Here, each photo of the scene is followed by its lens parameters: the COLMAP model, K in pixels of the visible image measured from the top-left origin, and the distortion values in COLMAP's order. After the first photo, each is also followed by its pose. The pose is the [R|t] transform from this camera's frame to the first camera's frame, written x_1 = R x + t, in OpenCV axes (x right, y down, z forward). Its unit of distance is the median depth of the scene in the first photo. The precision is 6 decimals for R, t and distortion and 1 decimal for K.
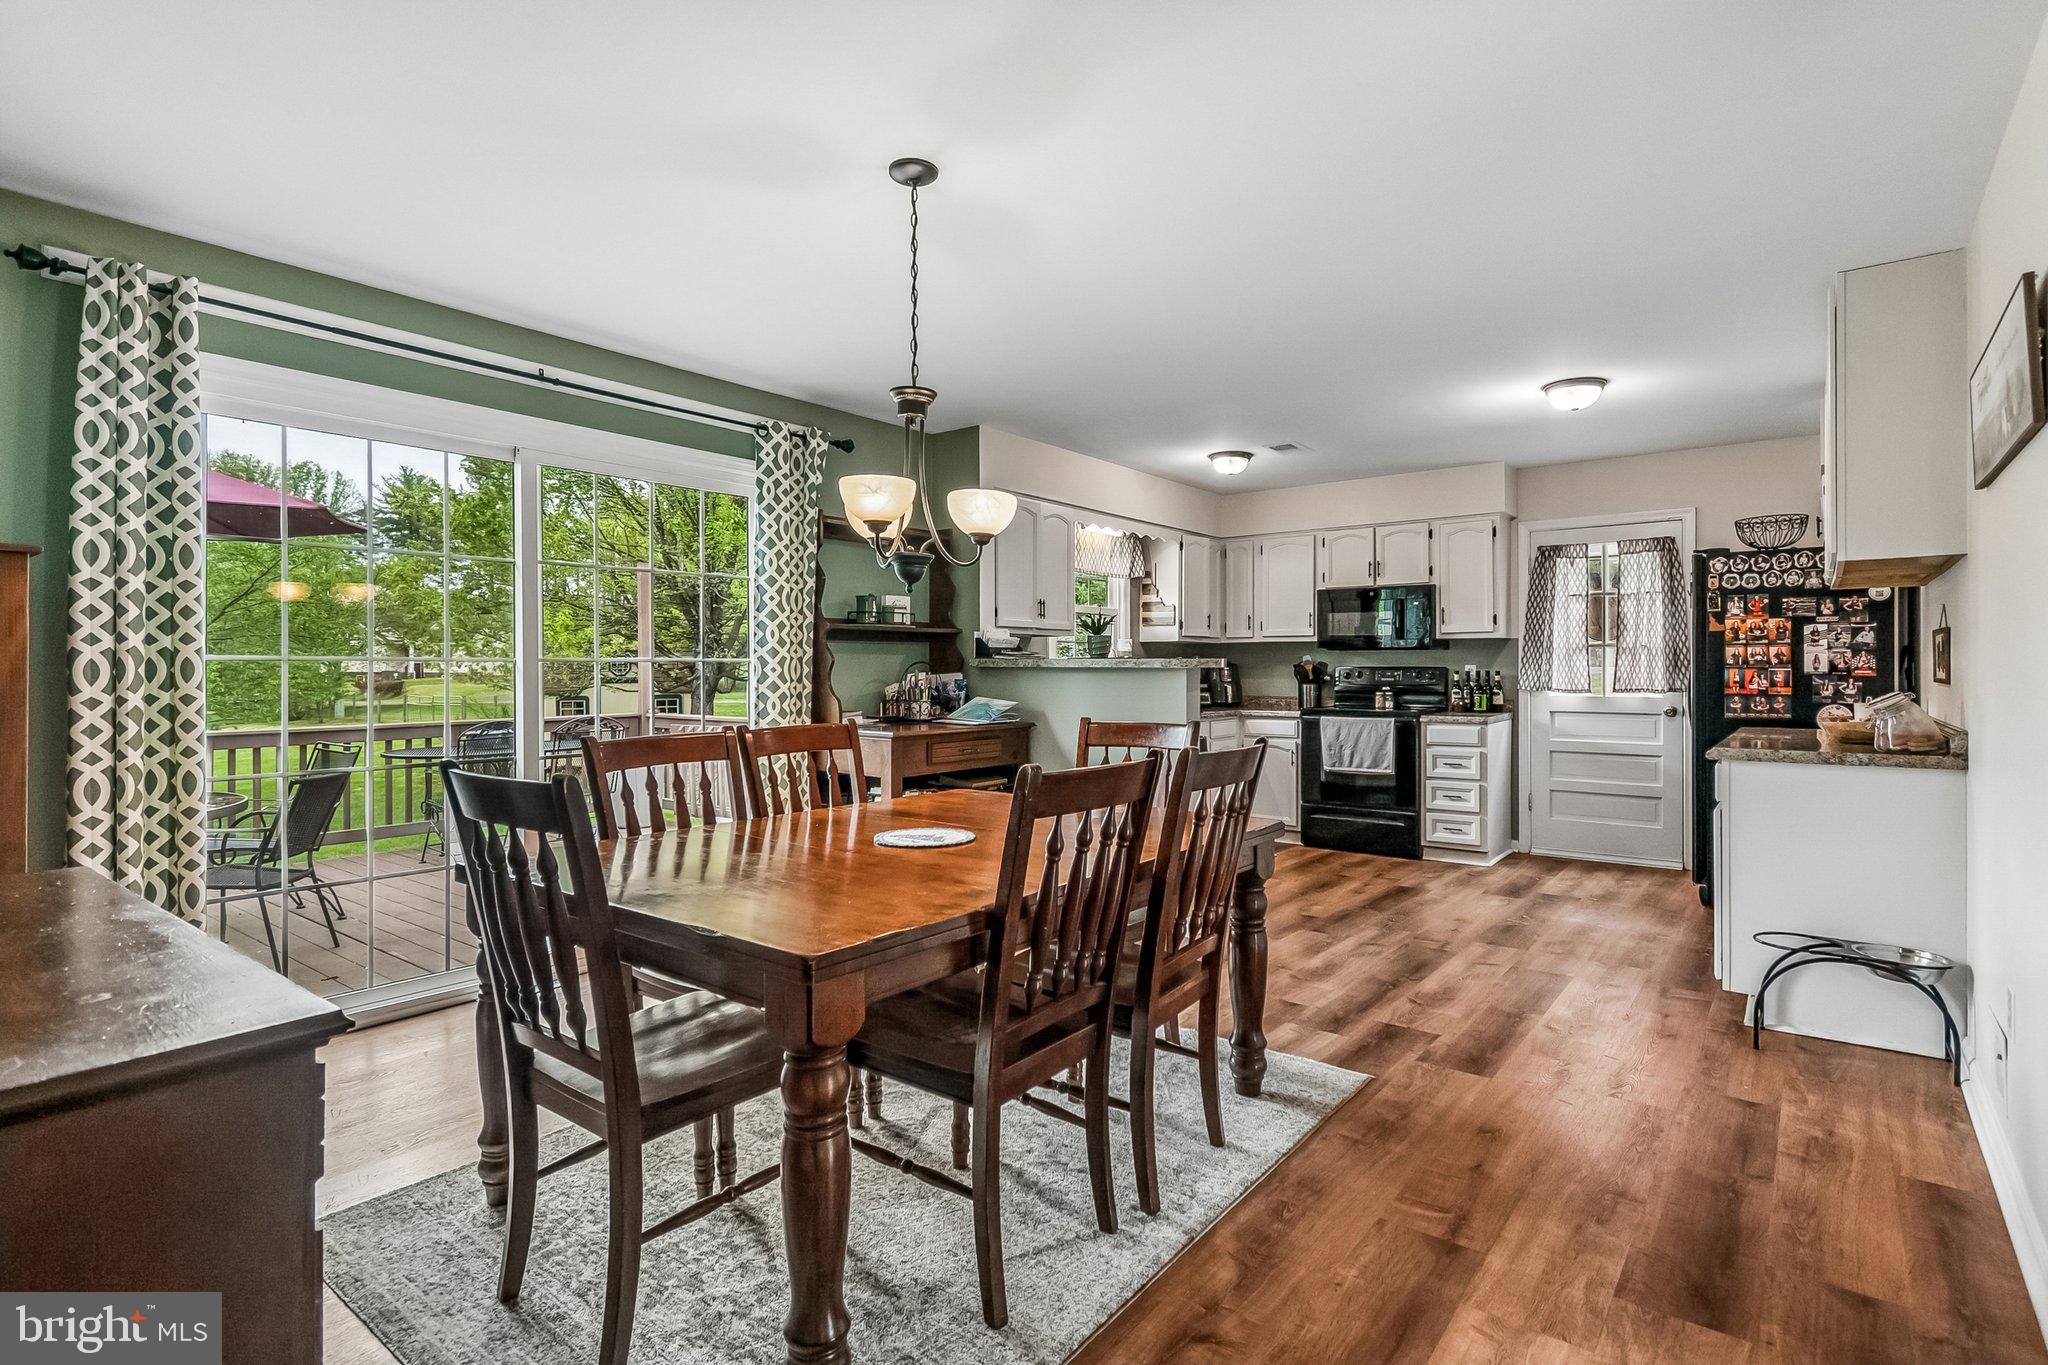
lens RADIAL K [[995.3, 0, 1029.8], [0, 995.3, 672.8], [0, 0, 1]] dist [-0.000161, -0.000254]
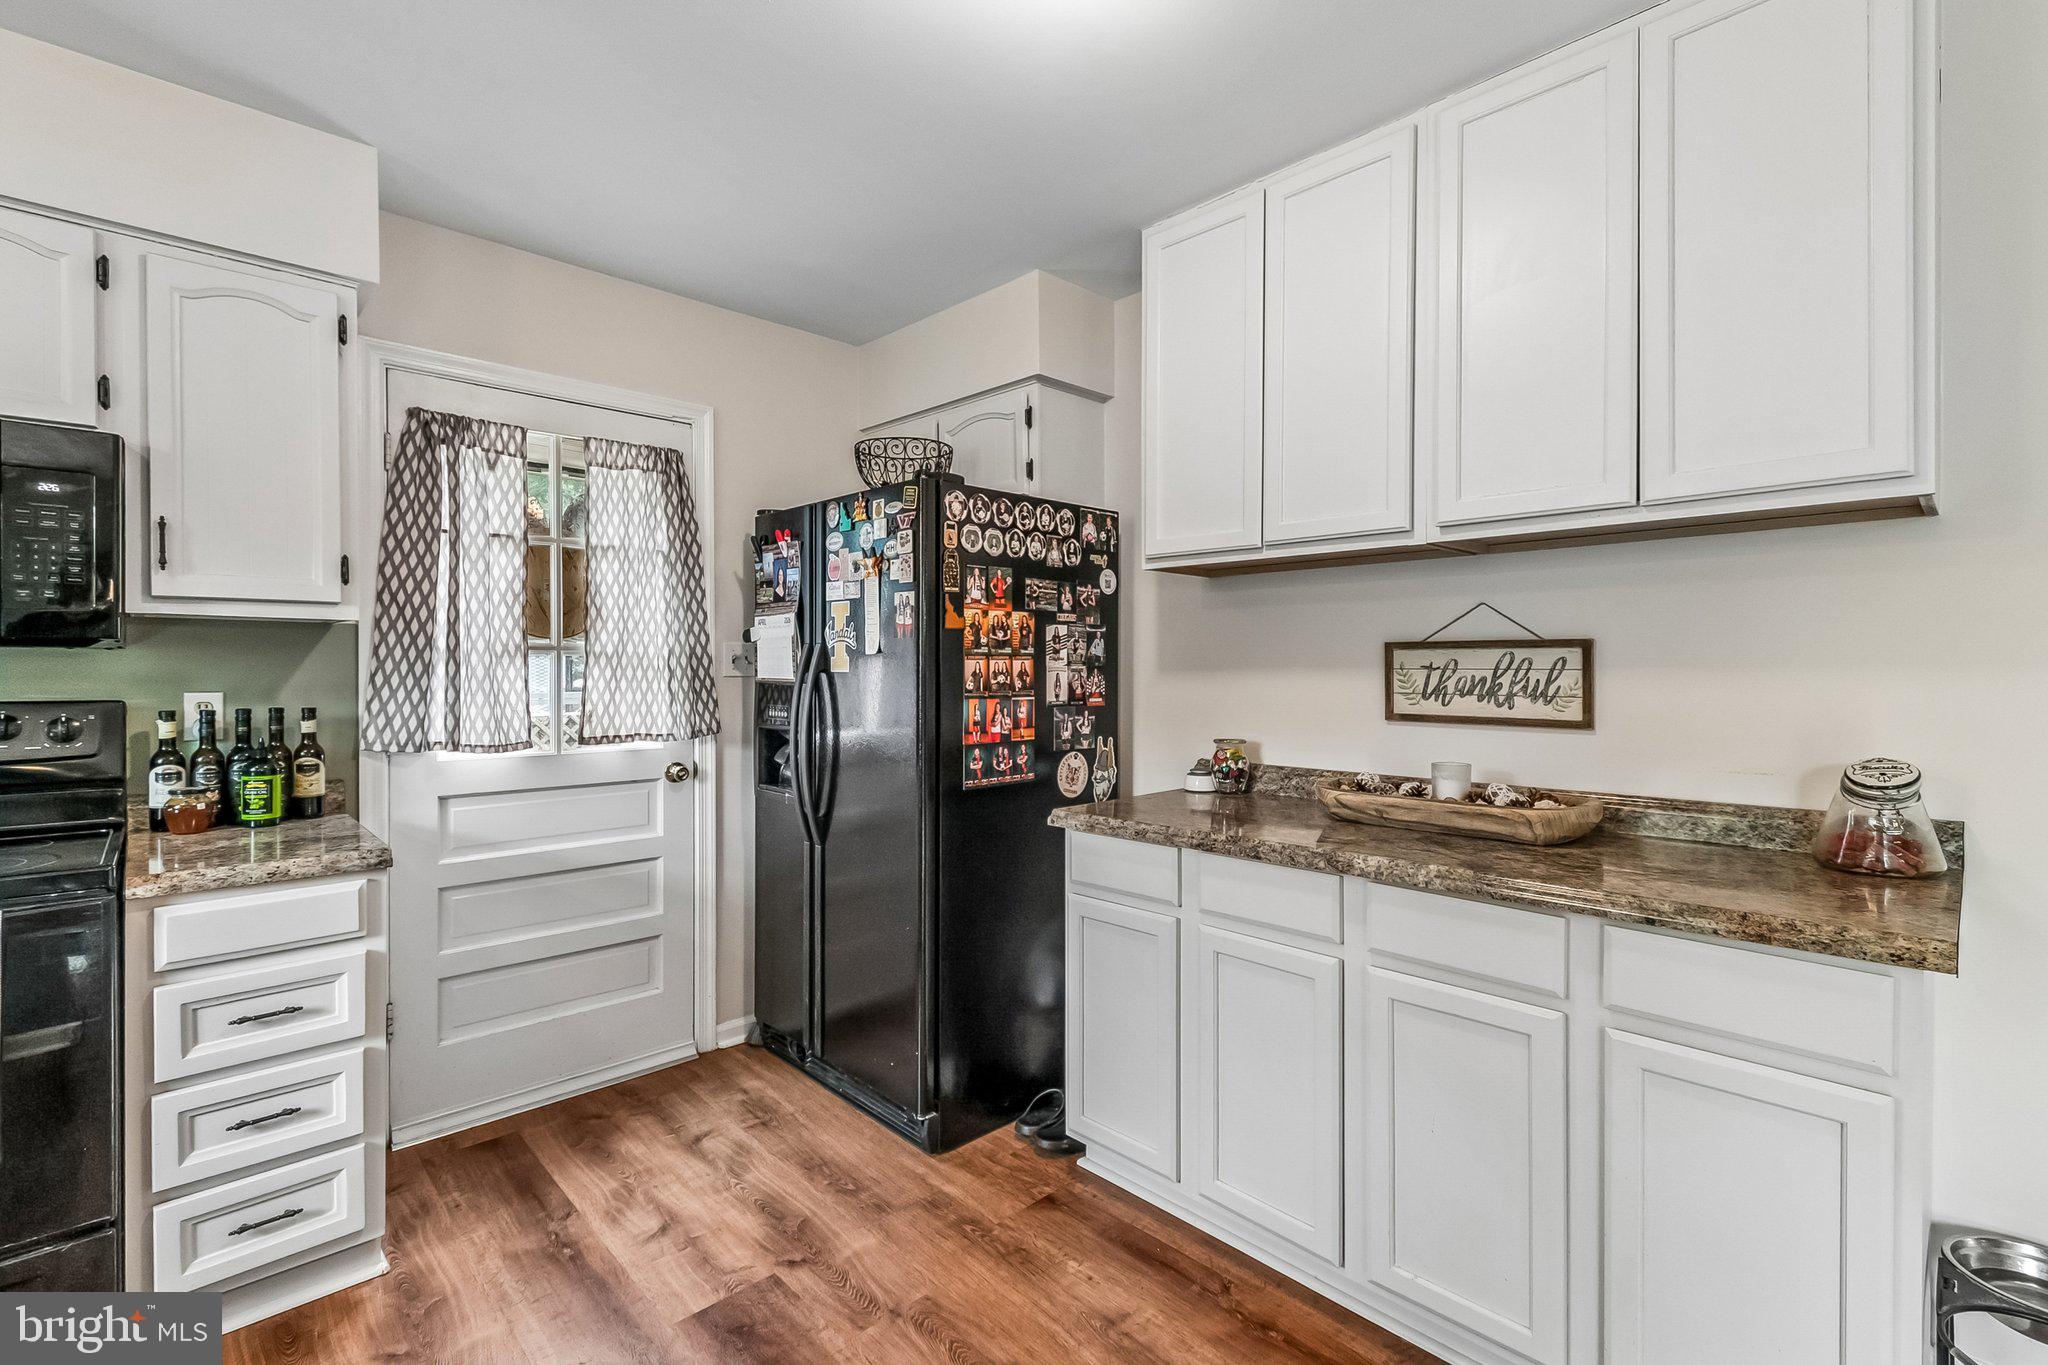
lens RADIAL K [[913.3, 0, 1036.0], [0, 913.3, 668.8], [0, 0, 1]] dist [0.013019, -0.007287]
pose [[0.133938, 0.000204, 0.990990, 0.172121], [0.005153, 0.999986, -0.000903, -0.016152], [-0.990976, 0.005228, 0.133935, 0.728027]]
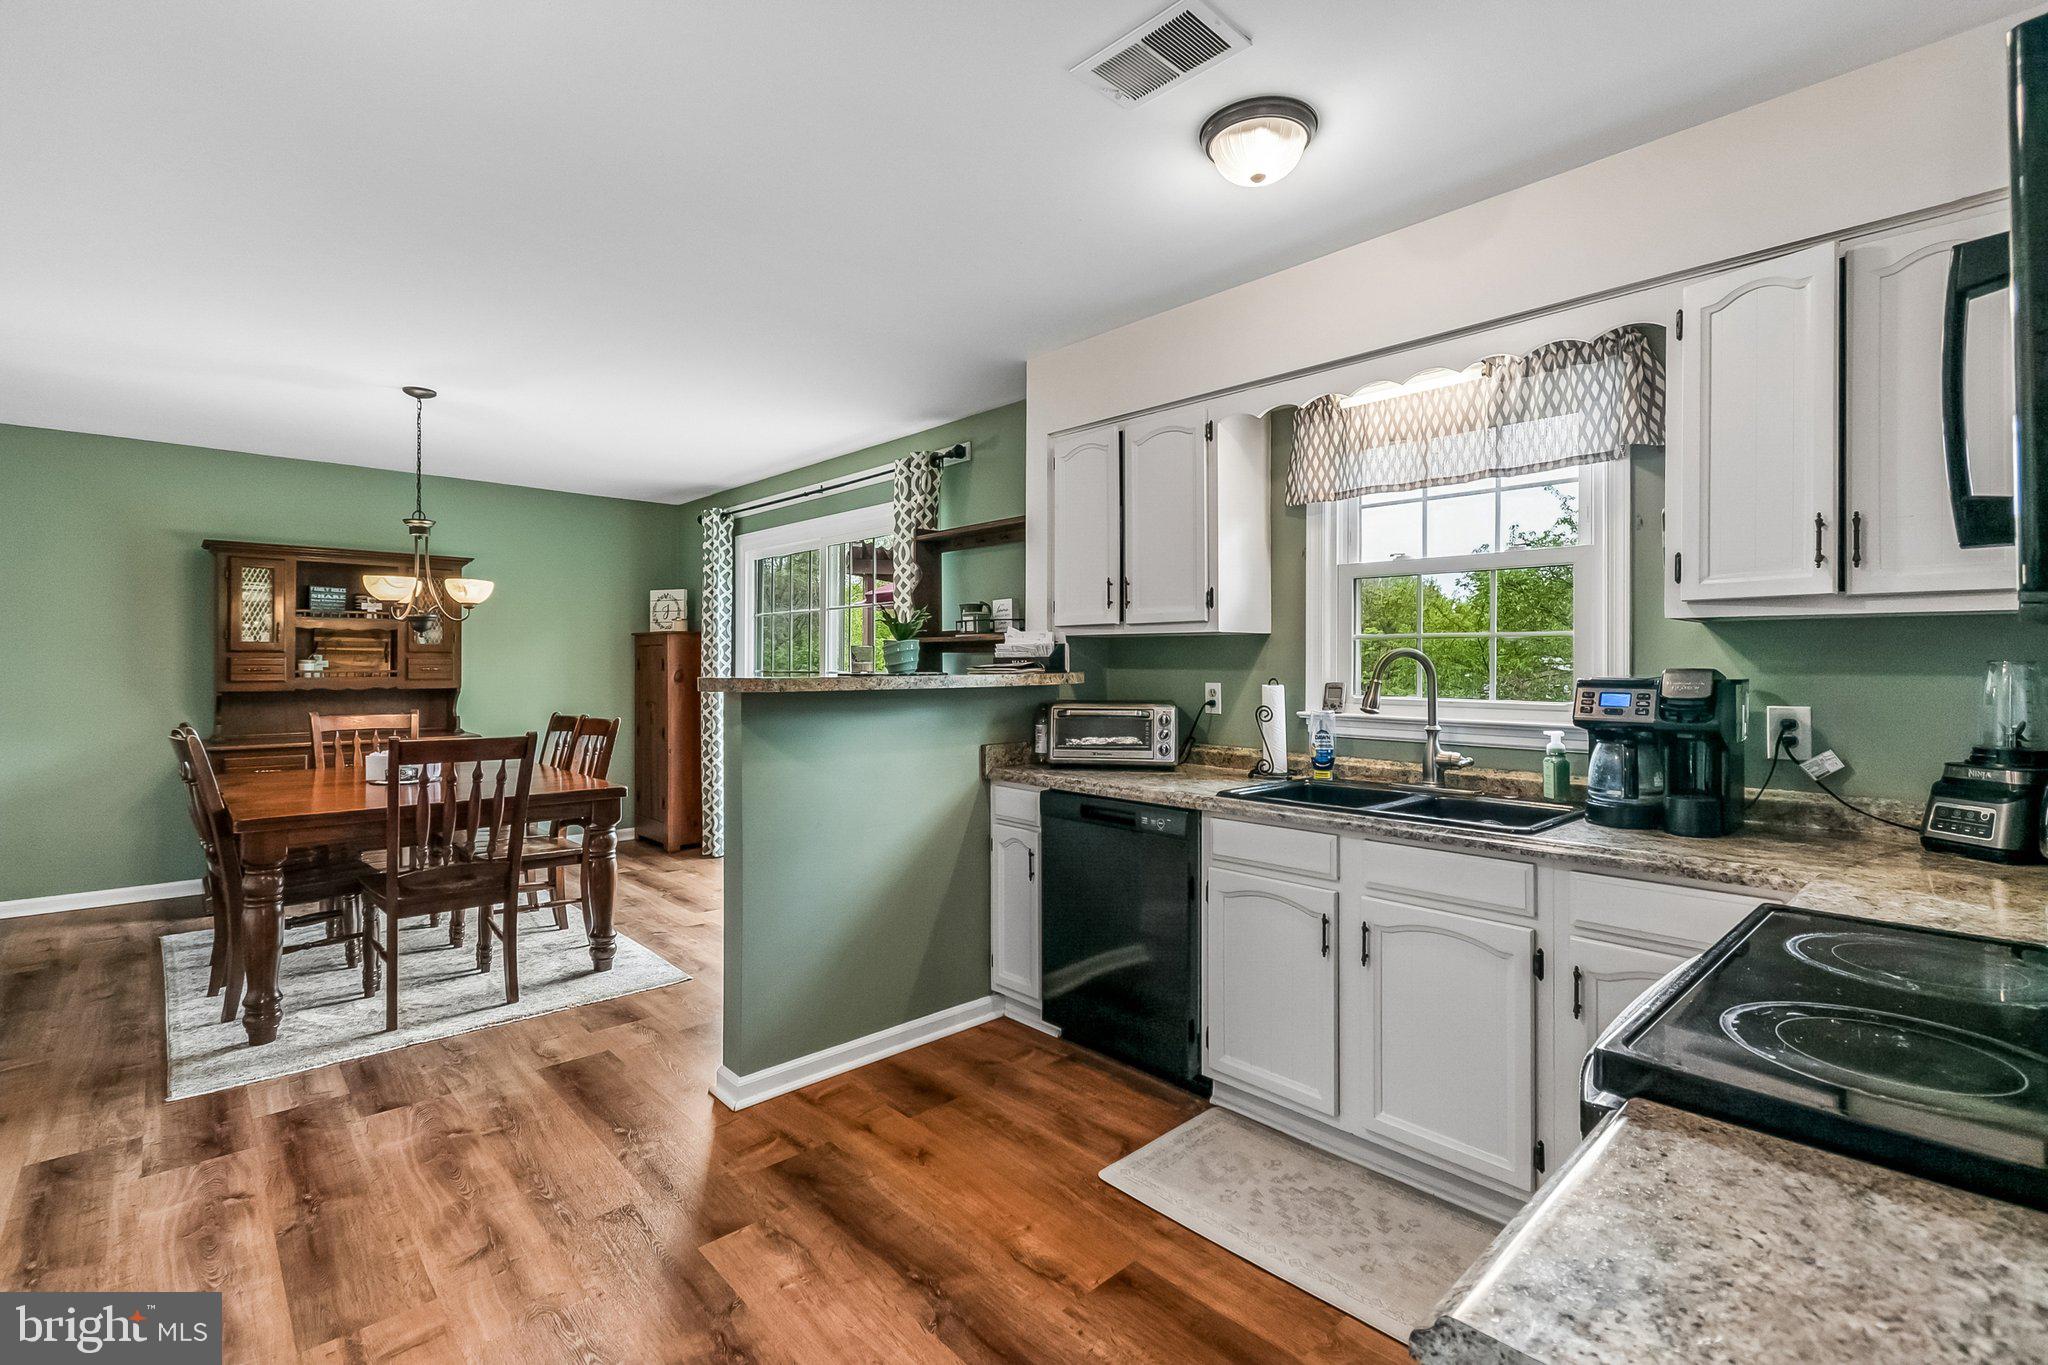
lens RADIAL K [[913.3, 0, 1036.0], [0, 913.3, 668.8], [0, 0, 1]] dist [0.013019, -0.007287]
pose [[-0.140594, 0.003205, -0.990062, 0.547189], [-0.007272, 0.999964, 0.004270, -0.017521], [0.990041, 0.007800, -0.140566, 0.960884]]
